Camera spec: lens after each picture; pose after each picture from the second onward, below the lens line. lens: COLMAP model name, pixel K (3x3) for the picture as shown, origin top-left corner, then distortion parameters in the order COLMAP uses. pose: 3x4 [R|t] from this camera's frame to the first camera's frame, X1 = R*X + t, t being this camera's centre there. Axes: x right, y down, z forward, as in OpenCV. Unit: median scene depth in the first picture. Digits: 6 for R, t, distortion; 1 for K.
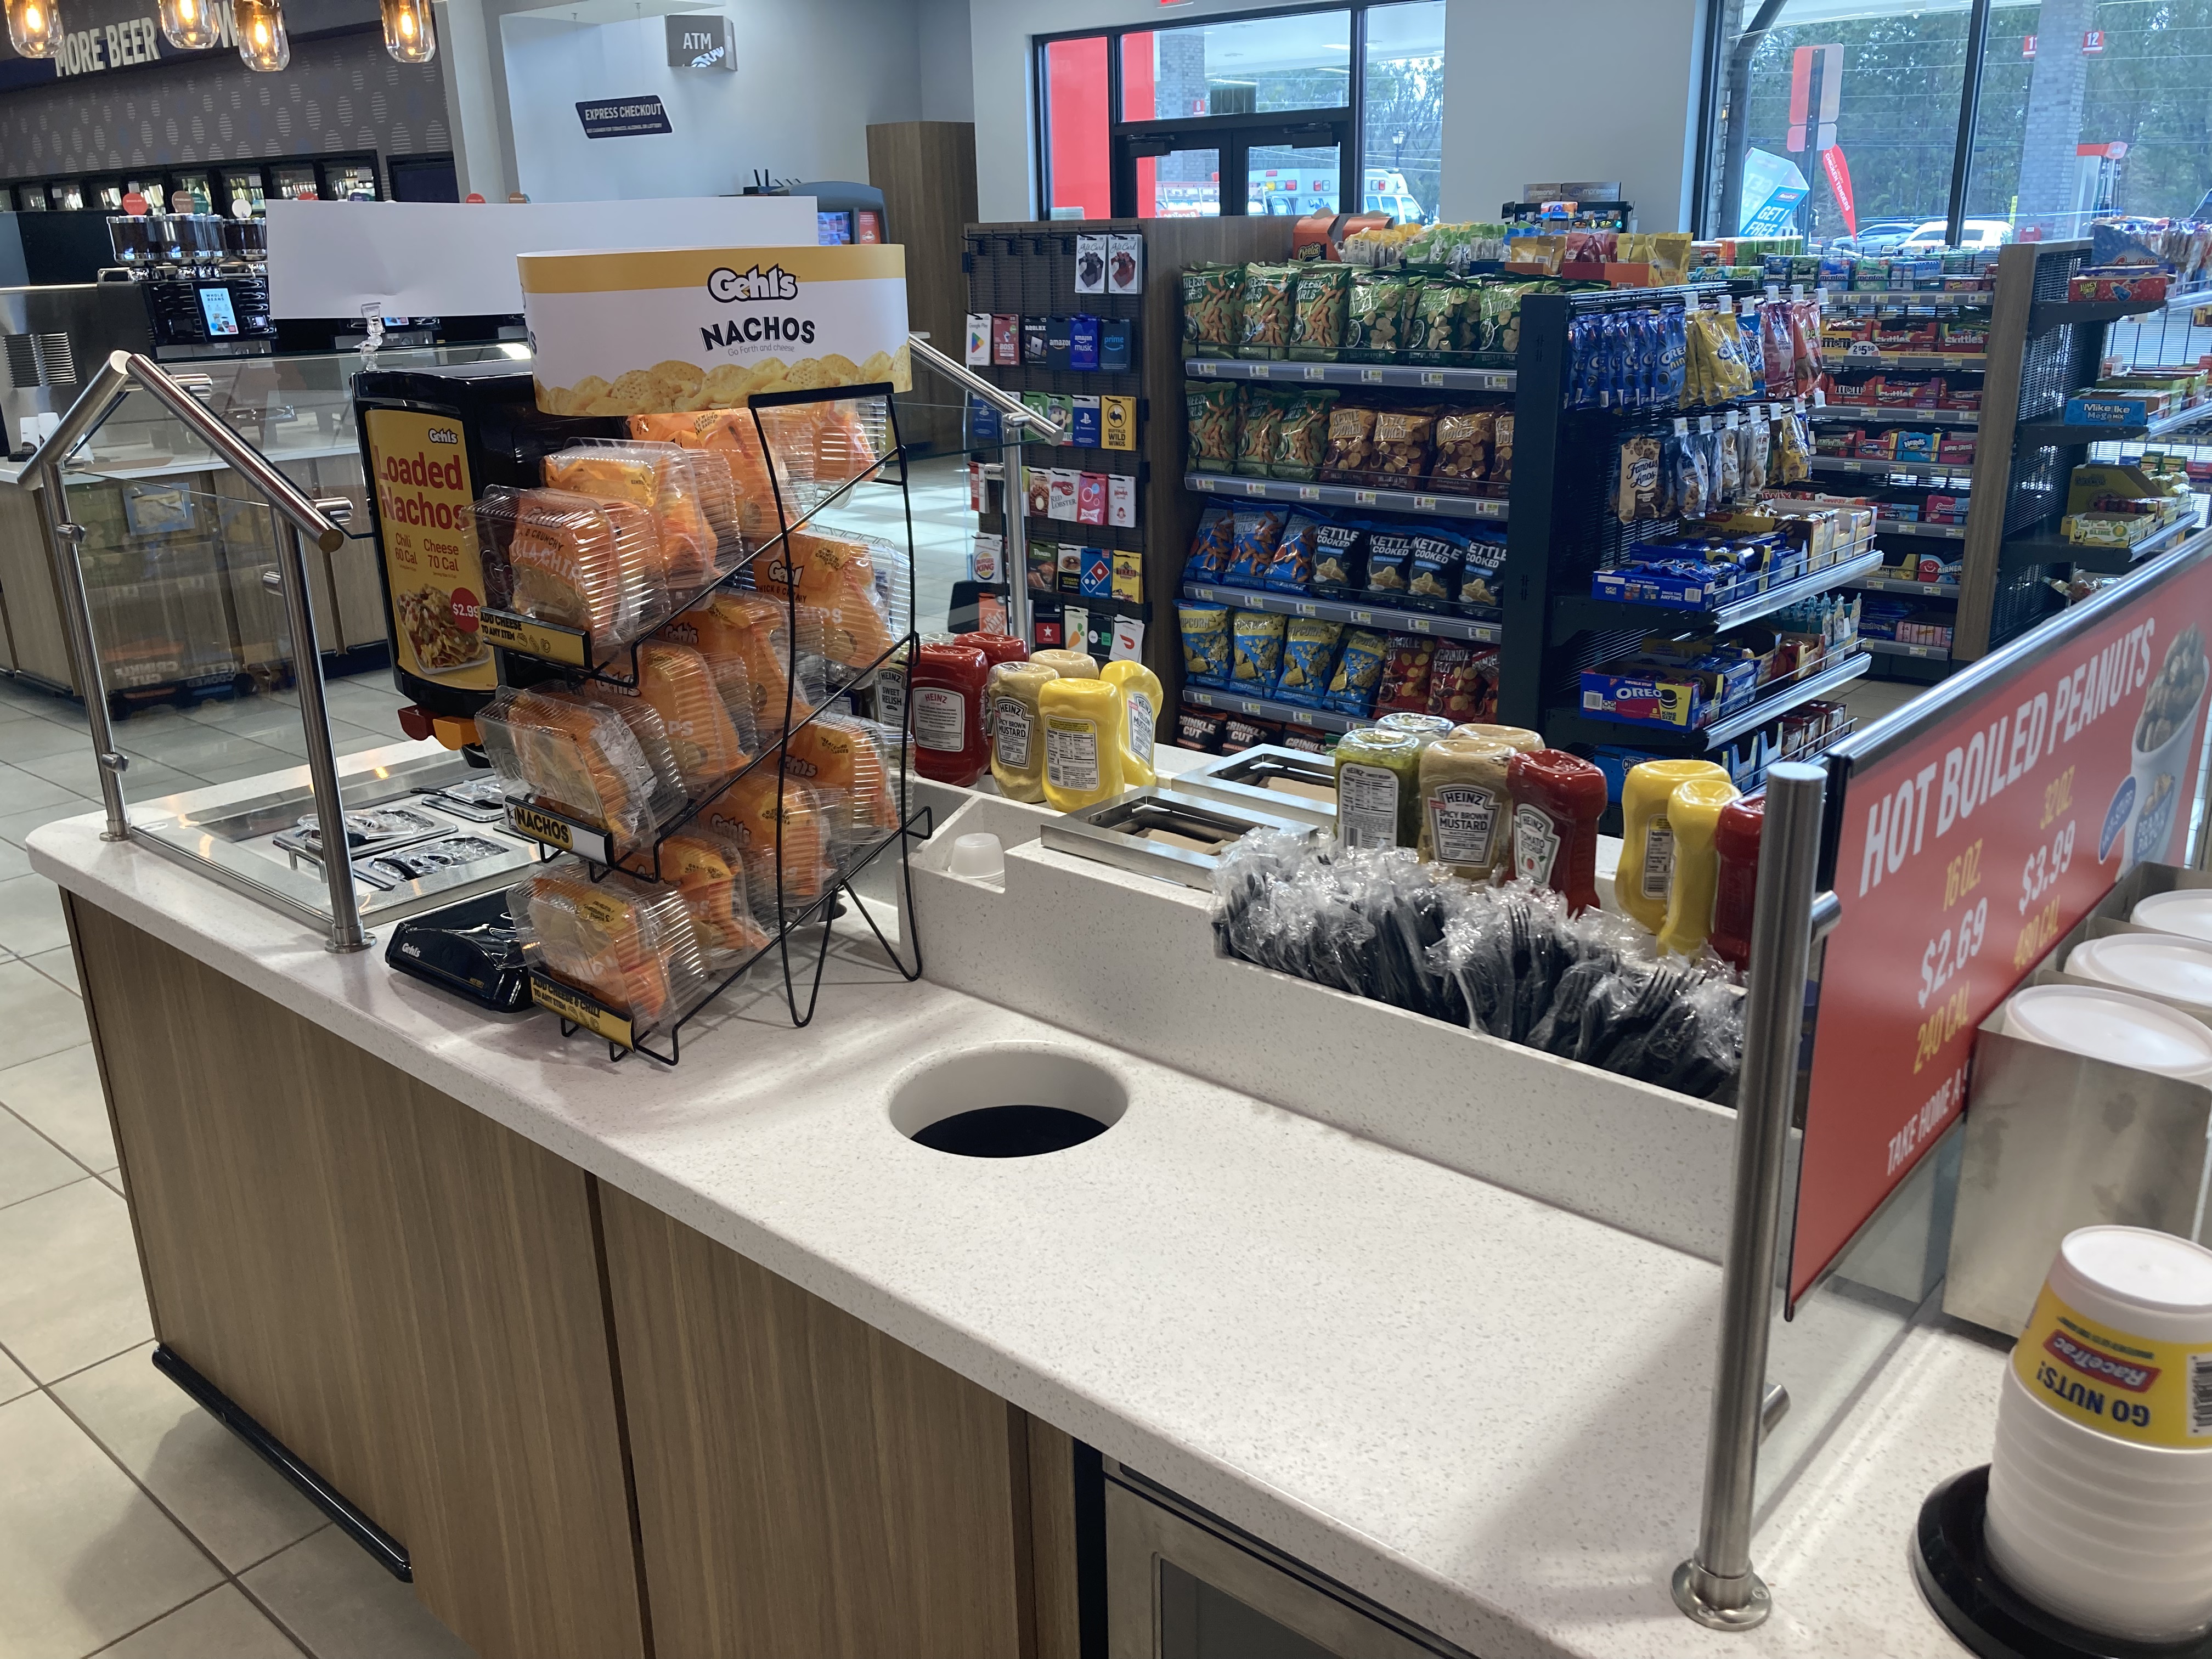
lens RADIAL K [[1791.2, 0, 1107.5], [0, 1791.2, 818.8], [0, 0, 1]] dist [0.040963, -0.045740]
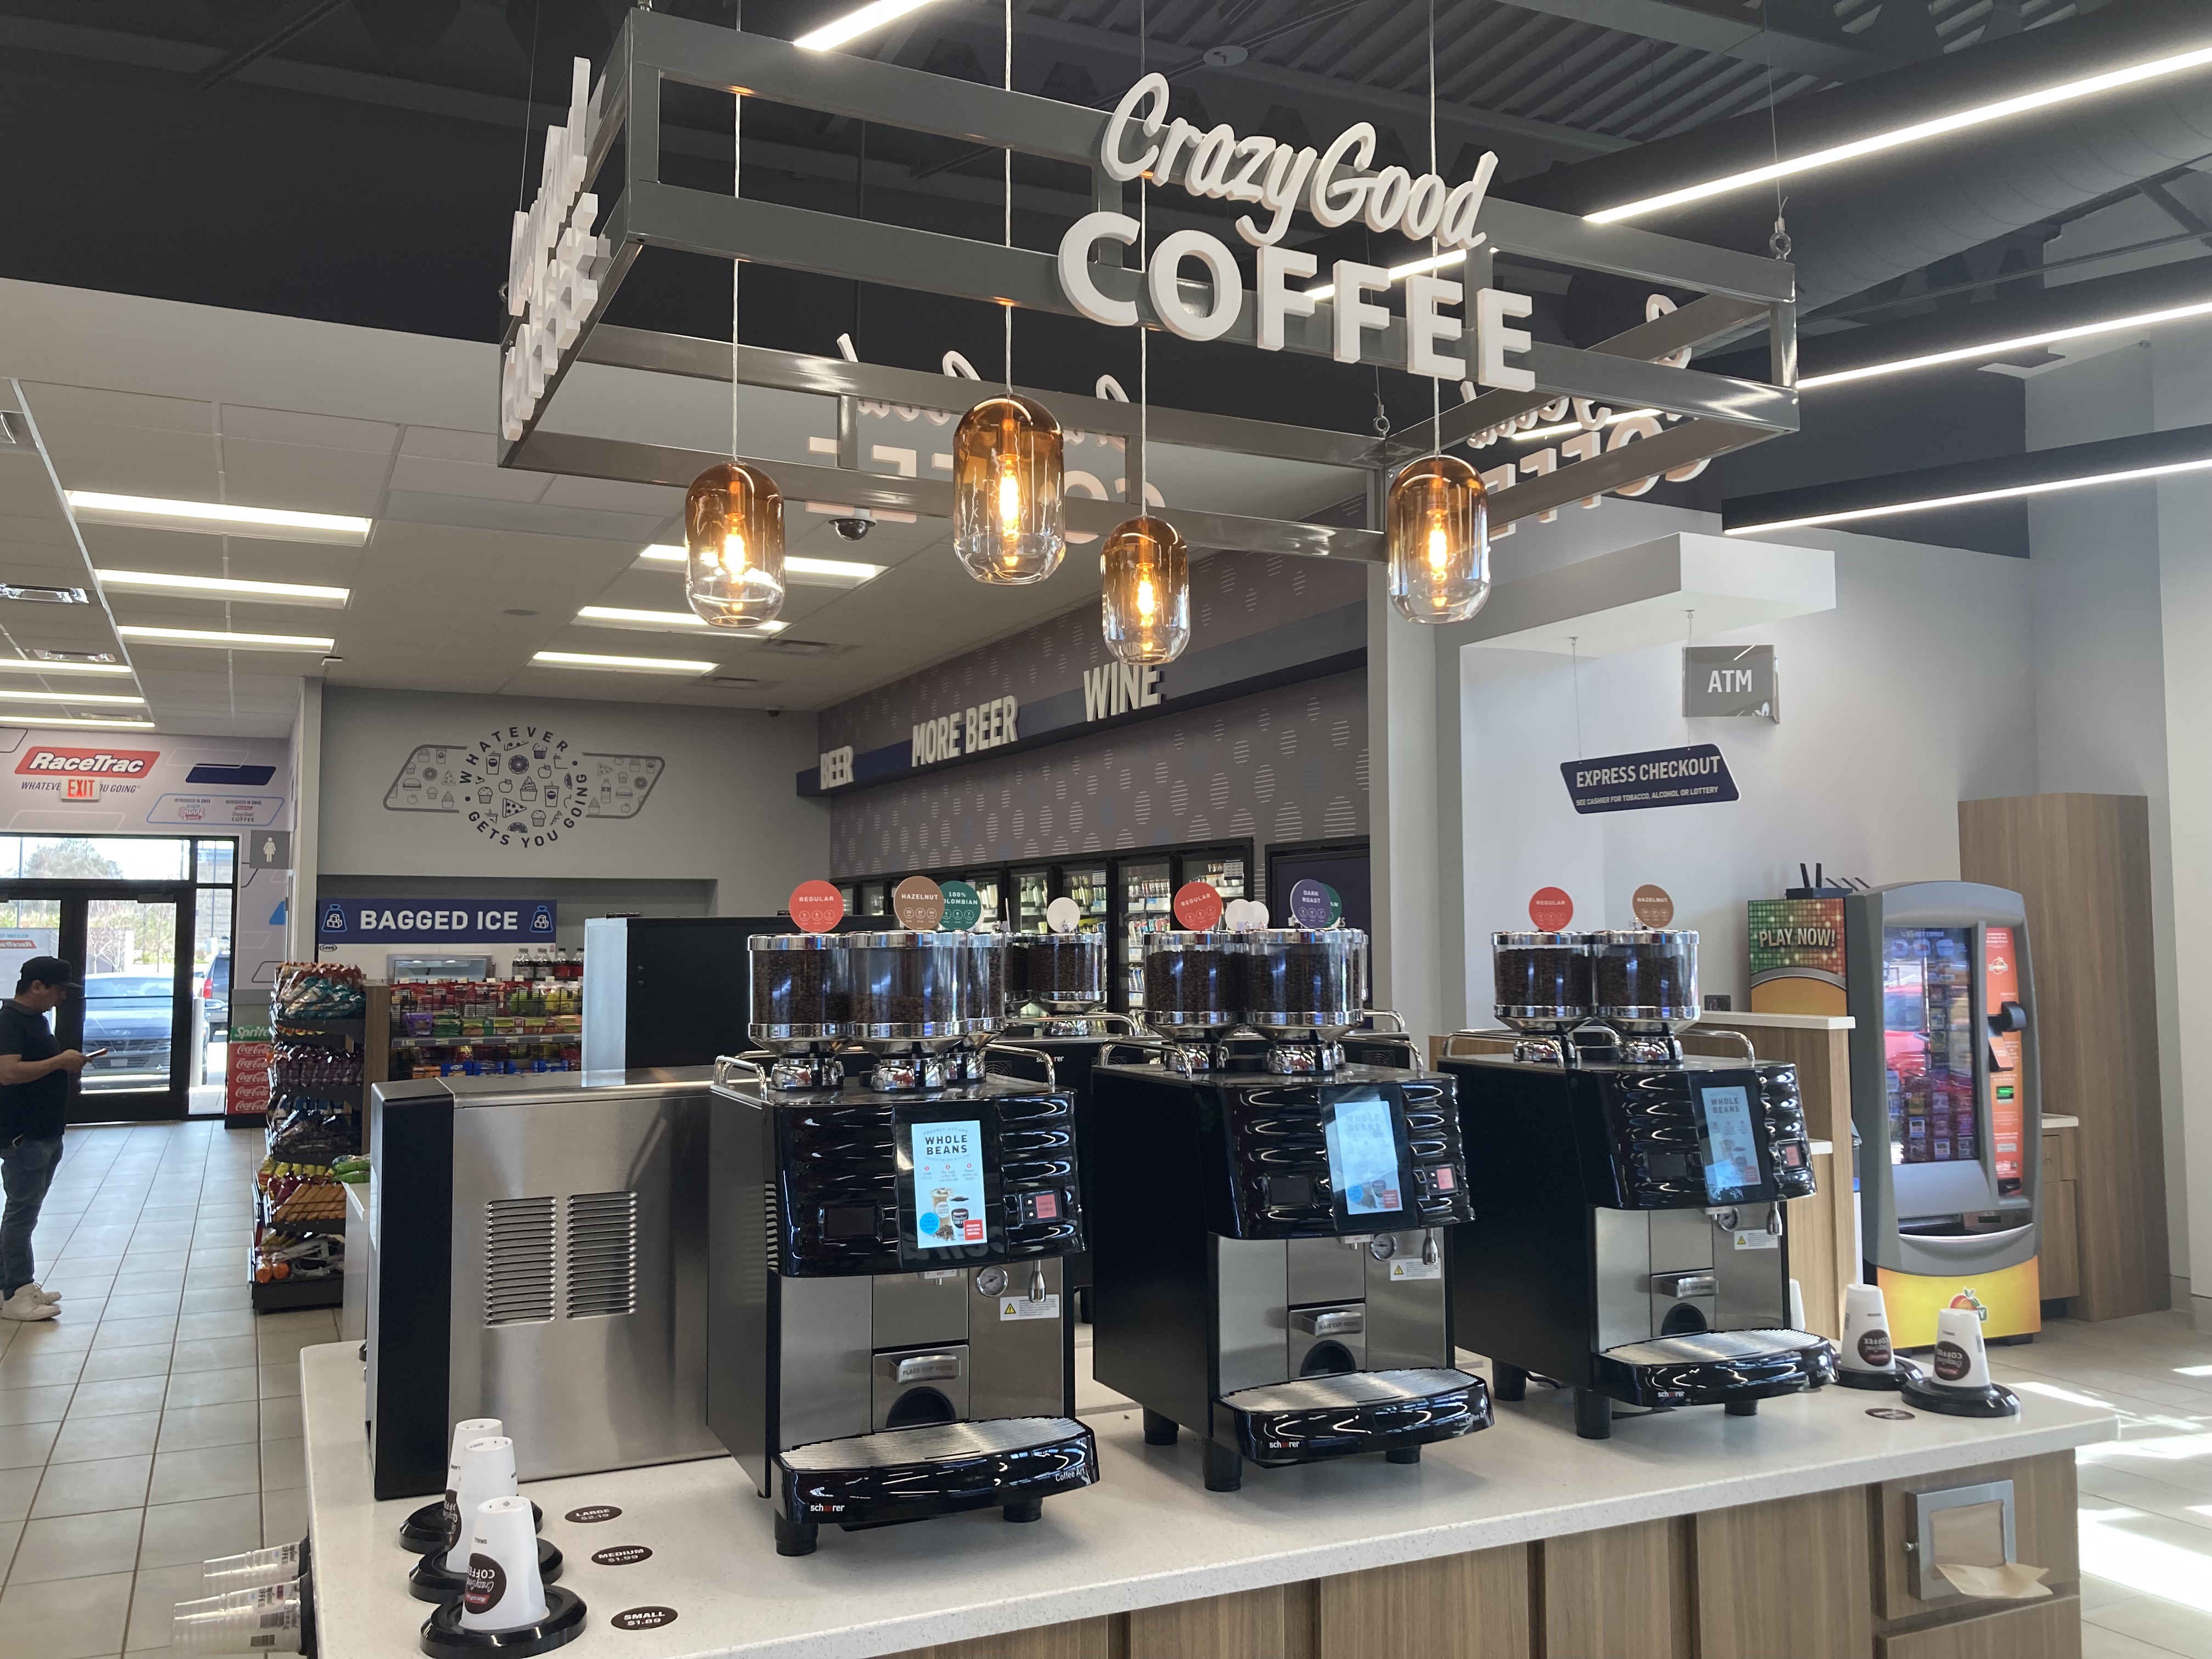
lens RADIAL K [[1791.2, 0, 1107.5], [0, 1791.2, 818.8], [0, 0, 1]] dist [0.040963, -0.045740]
pose [[0.914870, -0.008858, -0.403651, -0.153135], [-0.140759, 0.930036, -0.339439, -0.112547], [0.378416, 0.367360, 0.849616, 0.328874]]
